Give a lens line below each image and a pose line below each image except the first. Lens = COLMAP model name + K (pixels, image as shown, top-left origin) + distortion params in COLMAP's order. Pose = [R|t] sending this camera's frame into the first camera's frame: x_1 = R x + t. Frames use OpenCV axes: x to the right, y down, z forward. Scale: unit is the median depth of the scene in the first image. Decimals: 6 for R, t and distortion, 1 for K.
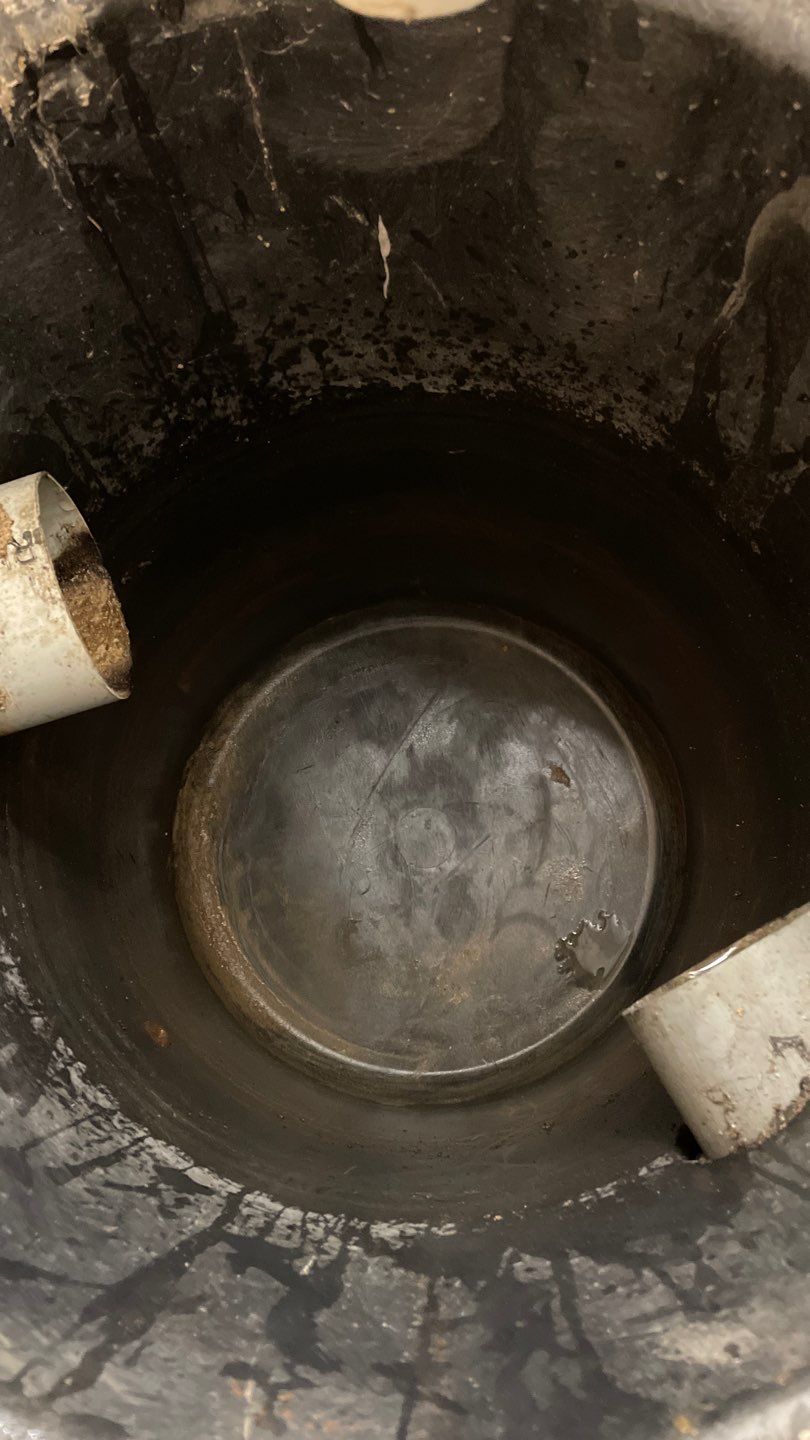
lens RADIAL K [[1094.6, 0, 417.4], [0, 1094.6, 719.9], [0, 0, 1]] dist [0.043335, -0.074816]
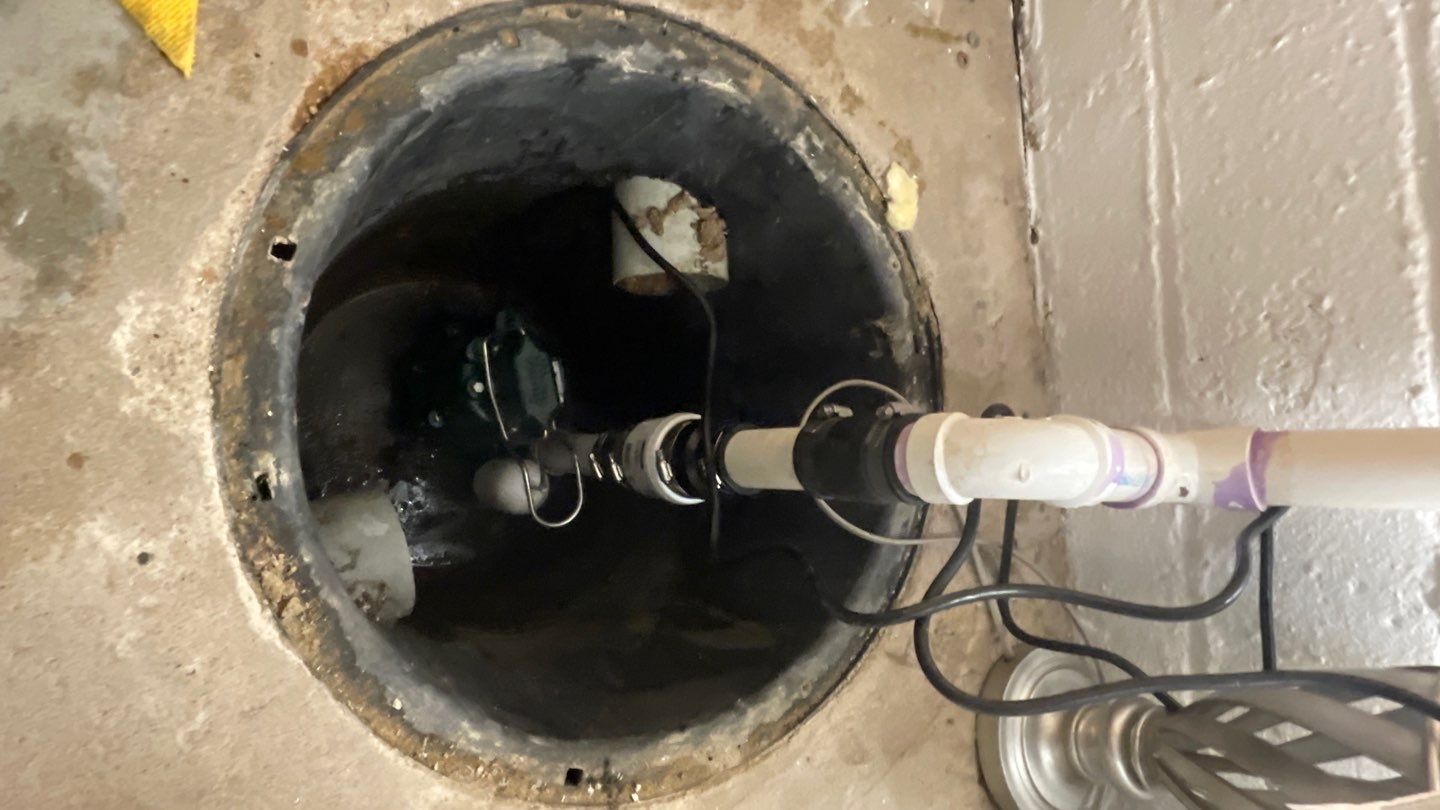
lens RADIAL K [[794.7, 0, 720.6], [0, 794.7, 407.6], [0, 0, 1]] dist [-0.000662, -0.002643]
pose [[-0.243732, 0.954535, -0.171633, 0.167382], [-0.900765, -0.288392, -0.324734, 0.236018], [-0.359467, 0.075453, 0.930102, -0.436895]]
